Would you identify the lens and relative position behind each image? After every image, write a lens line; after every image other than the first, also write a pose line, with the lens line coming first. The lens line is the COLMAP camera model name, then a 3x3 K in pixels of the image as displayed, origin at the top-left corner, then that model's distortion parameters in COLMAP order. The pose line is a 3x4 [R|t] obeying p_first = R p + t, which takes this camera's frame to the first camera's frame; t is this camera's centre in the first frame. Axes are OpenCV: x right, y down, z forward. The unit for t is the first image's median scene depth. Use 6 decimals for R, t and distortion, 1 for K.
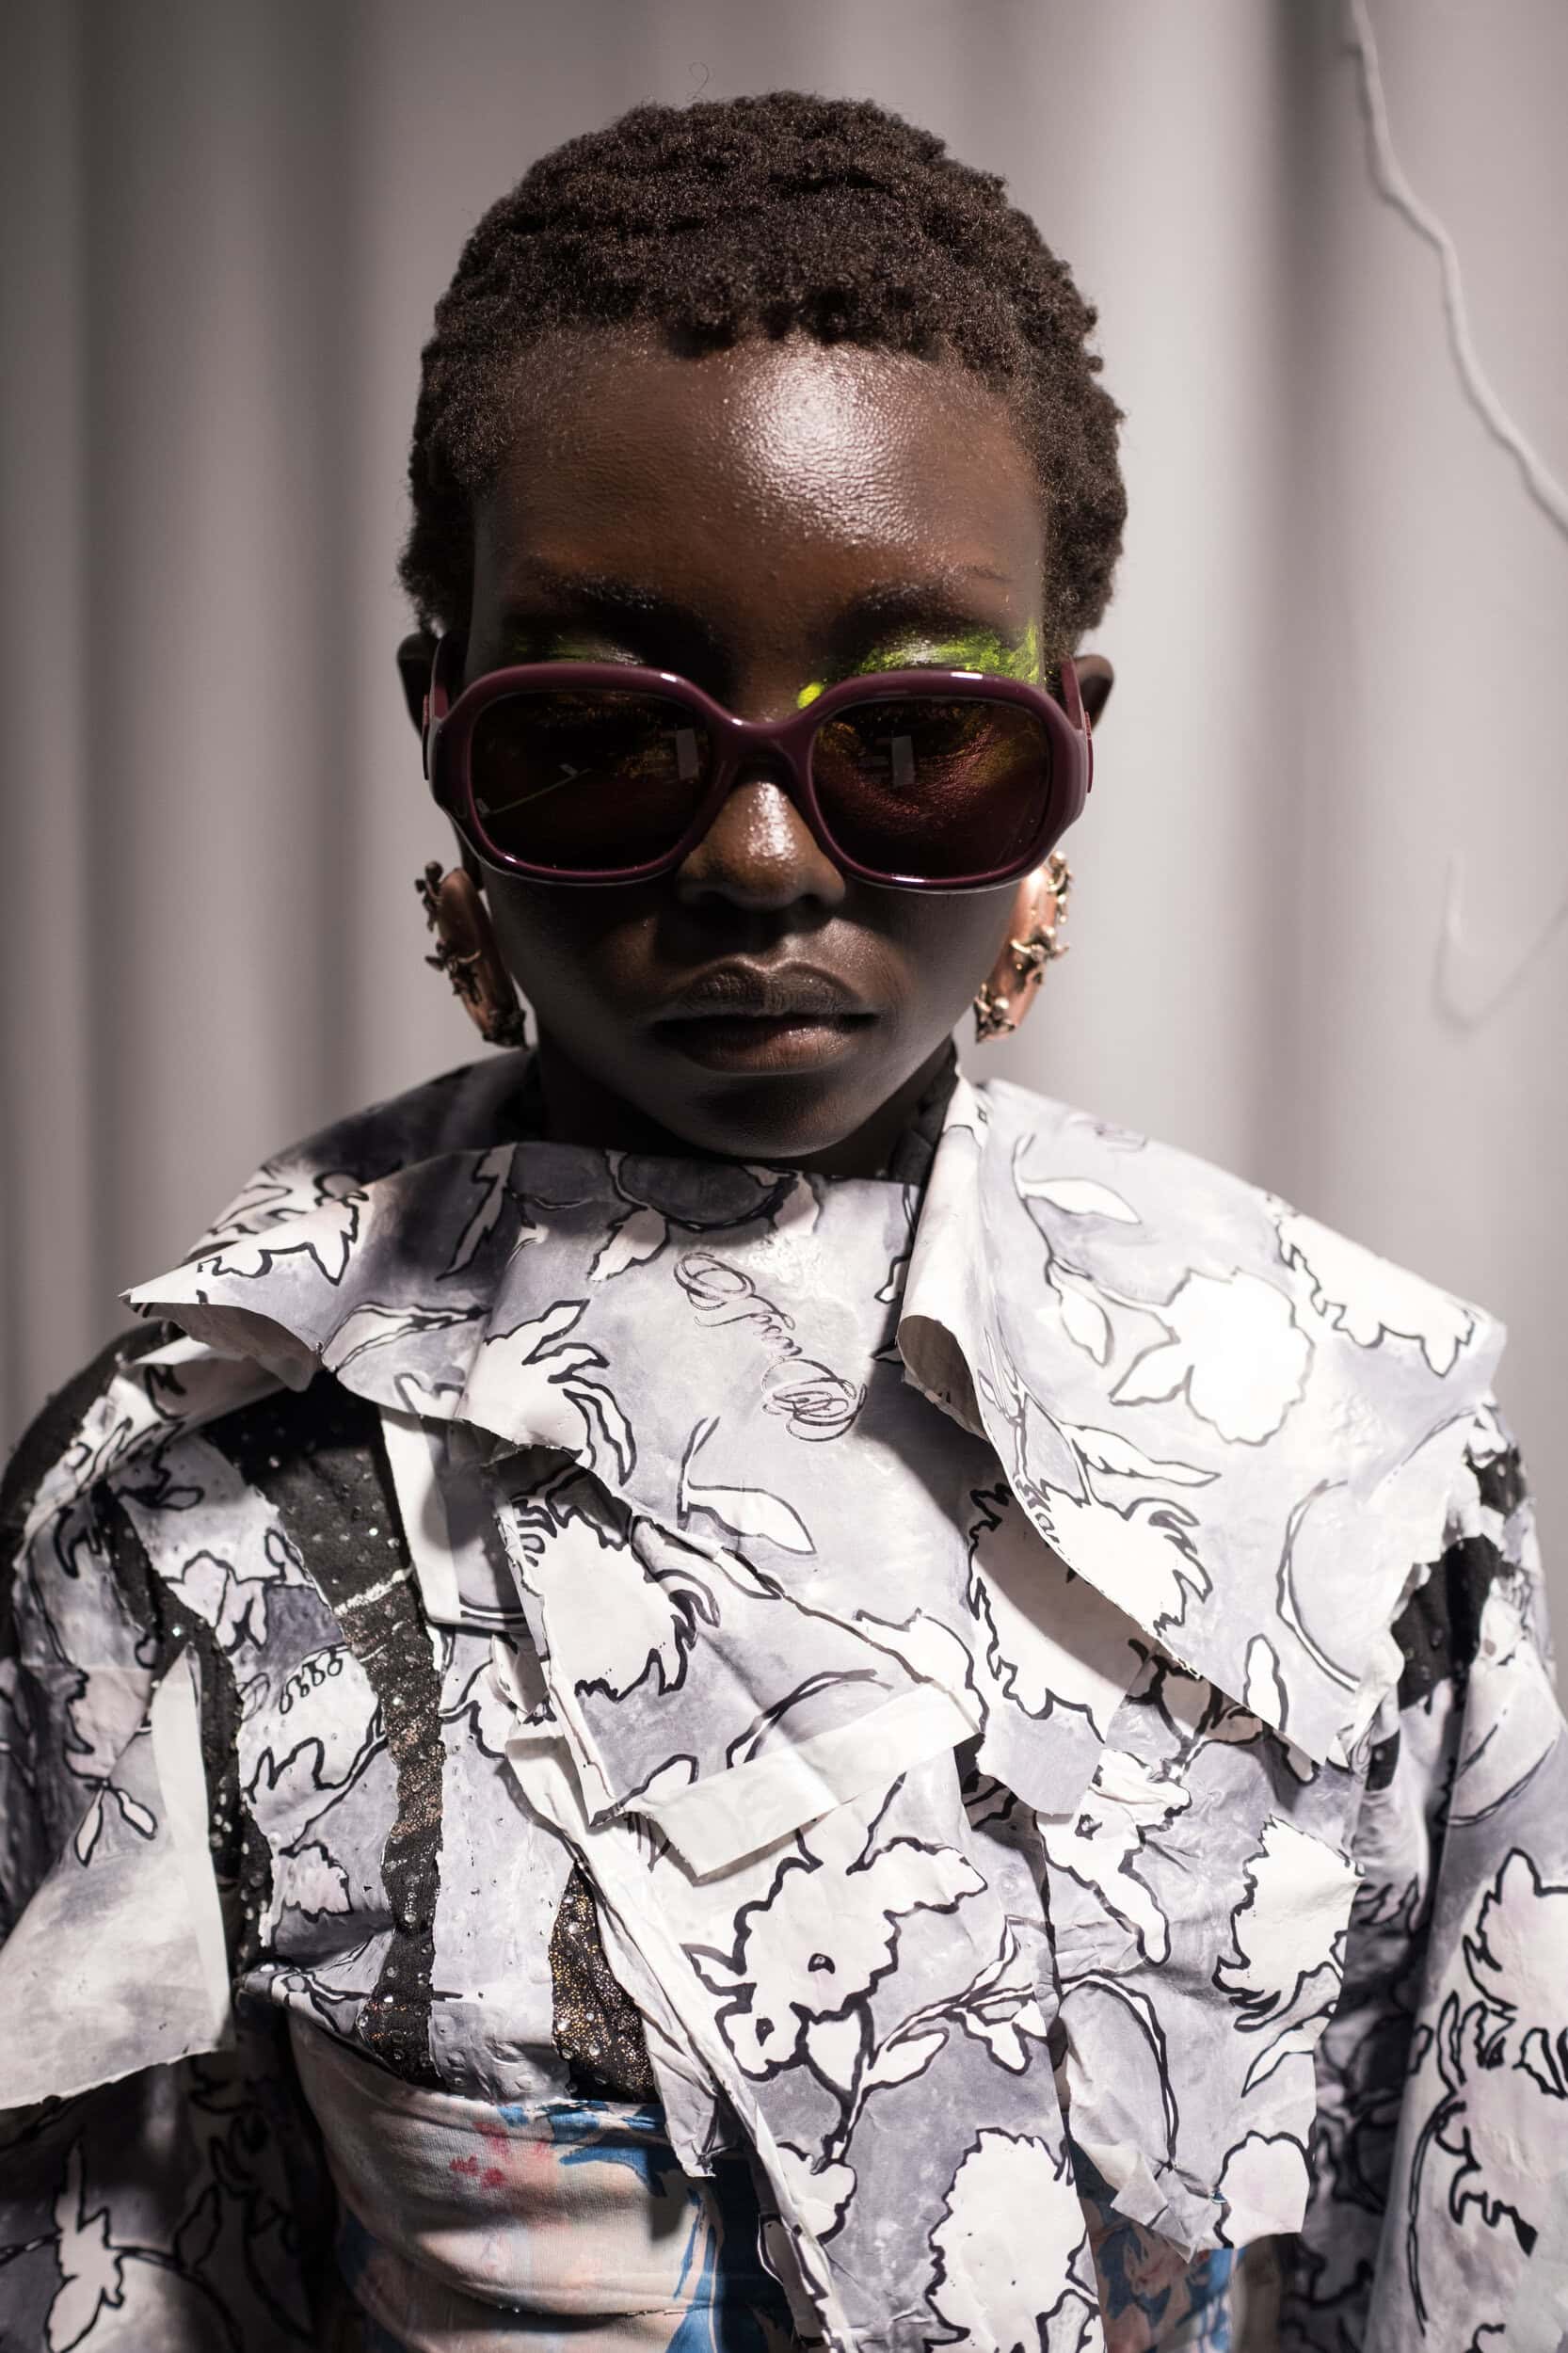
lens RADIAL K [[2523.5, 0, 784.8], [0, 2523.5, 1068.9], [0, 0, 1]] dist [-0.146023, -0.027117]
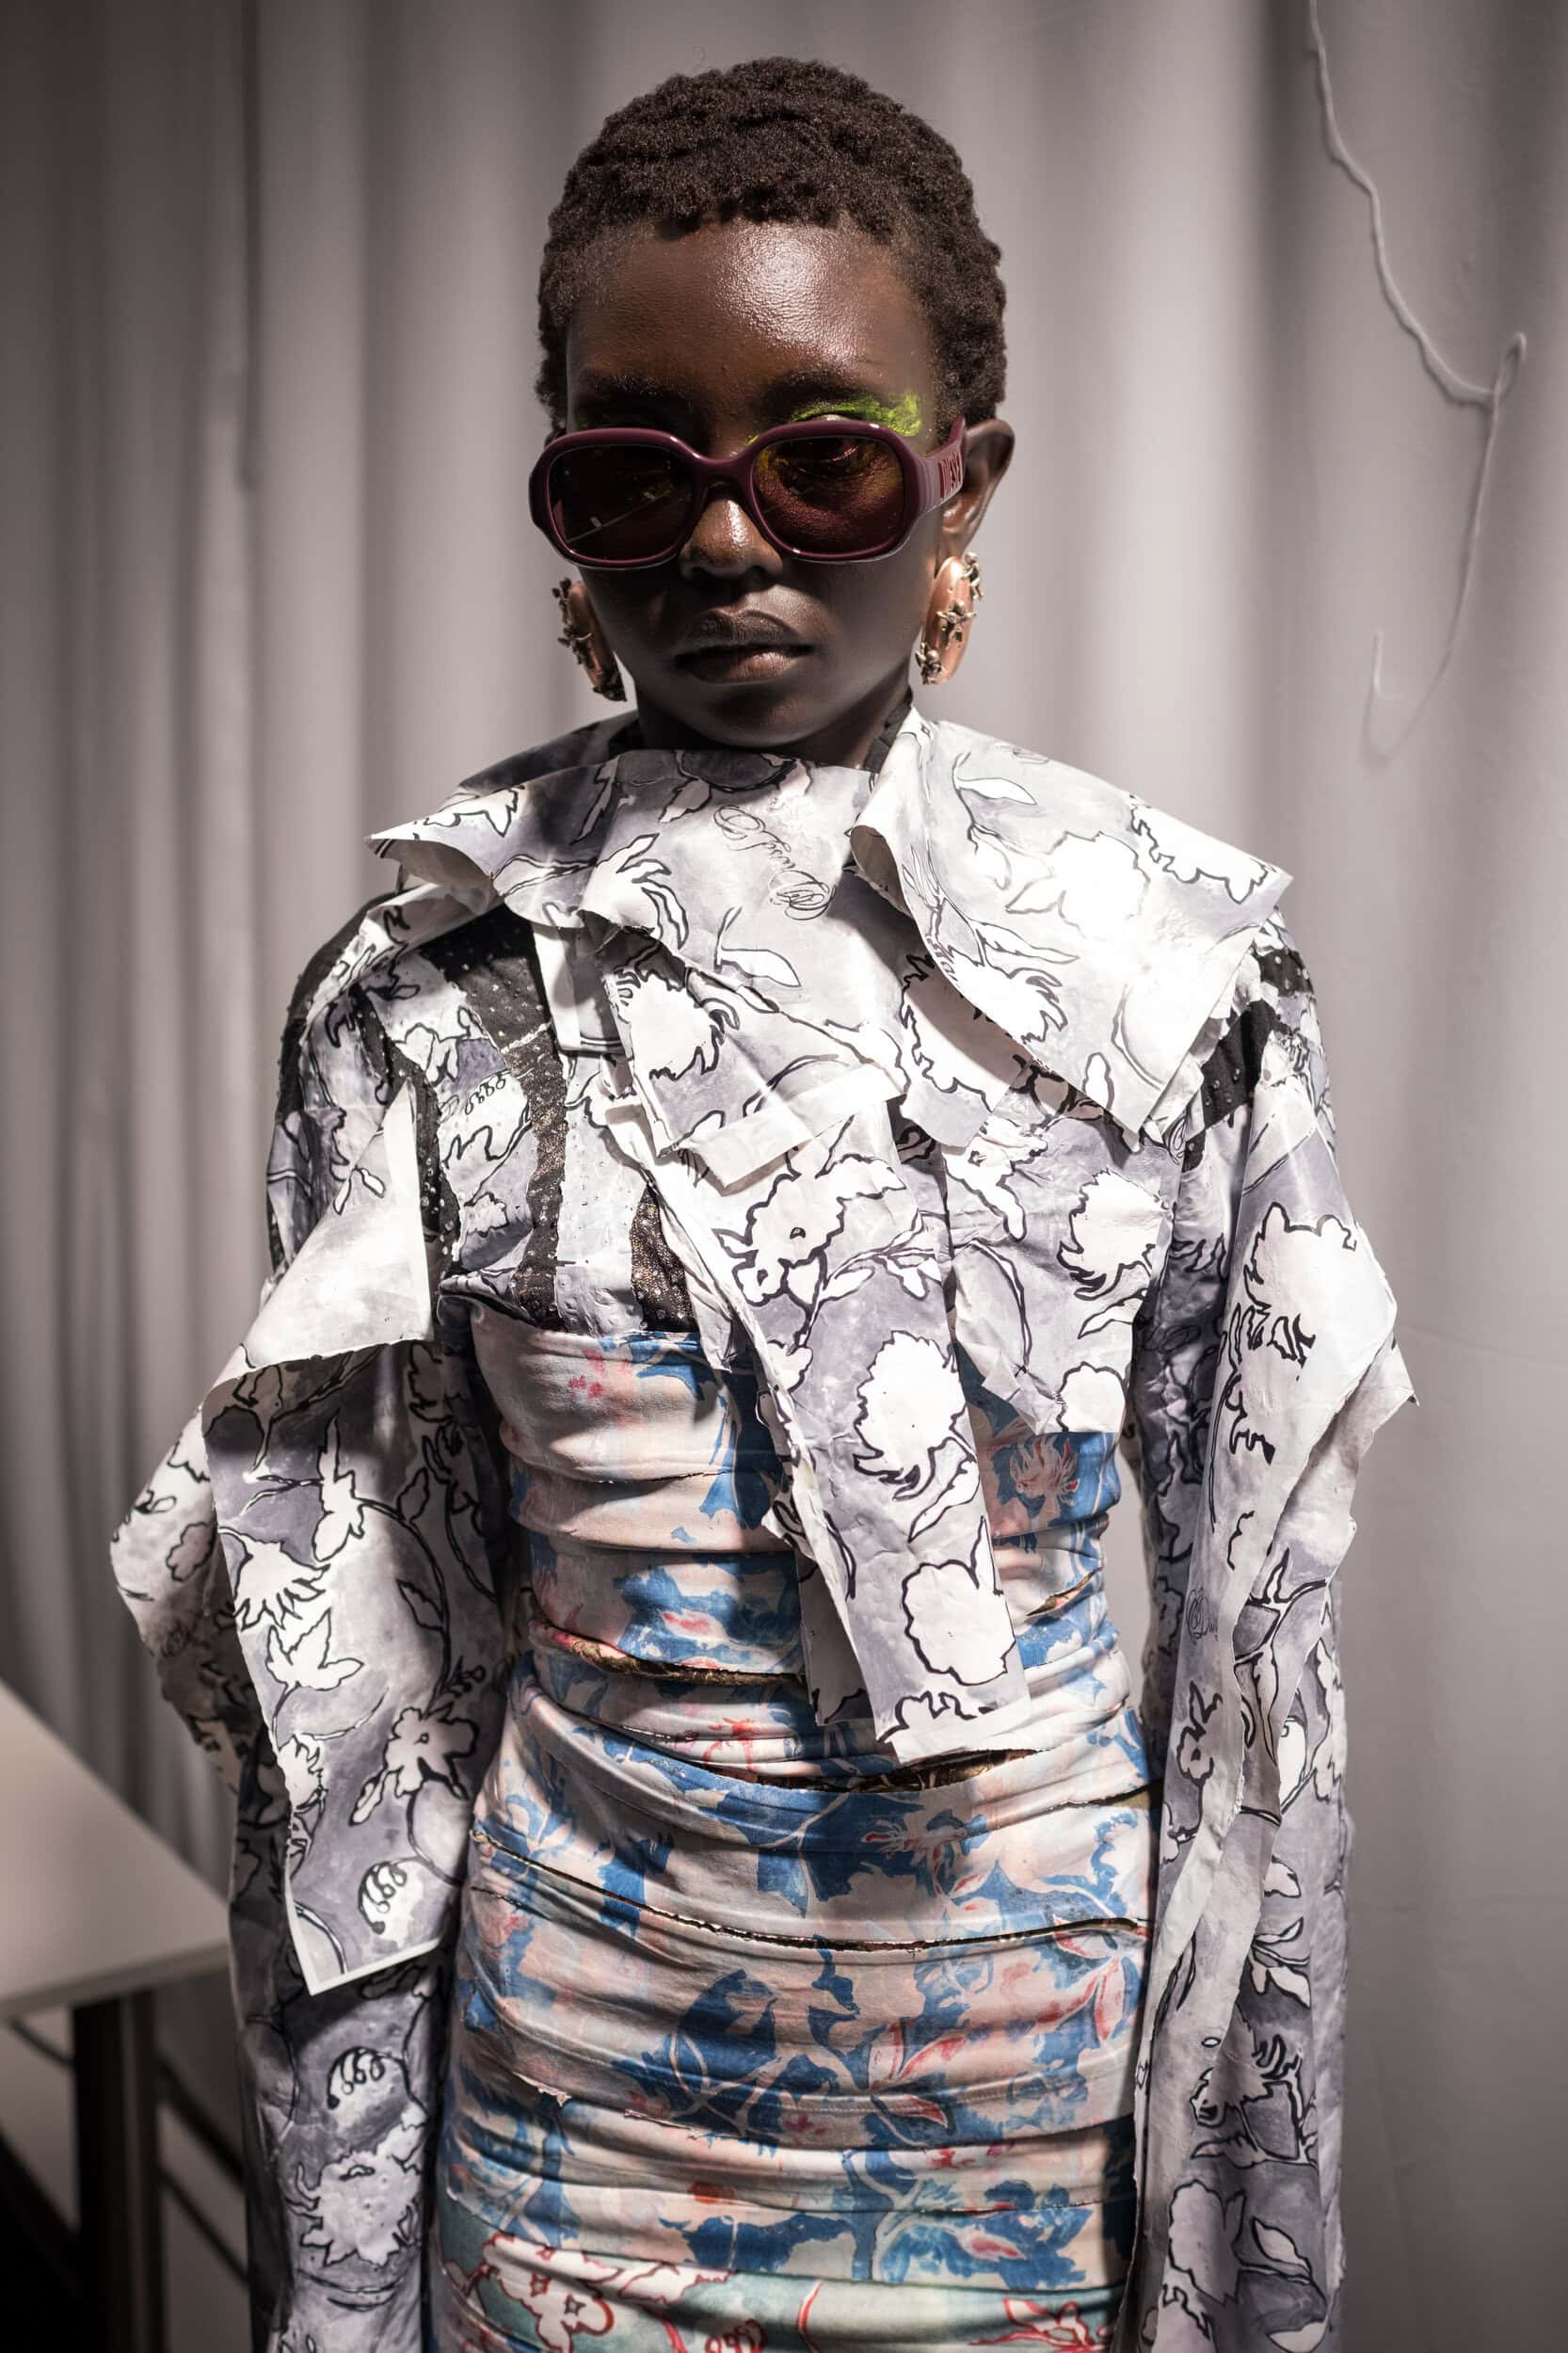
lens RADIAL K [[2588.4, 0, 784.0], [0, 2588.4, 1176.5], [0, 0, 1]] dist [-0.287032, -0.016426]
pose [[0.993848, -0.006481, -0.110562, 0.176626], [0.010403, 0.999335, 0.034942, 0.251347], [0.110262, -0.035877, 0.993255, -0.595836]]
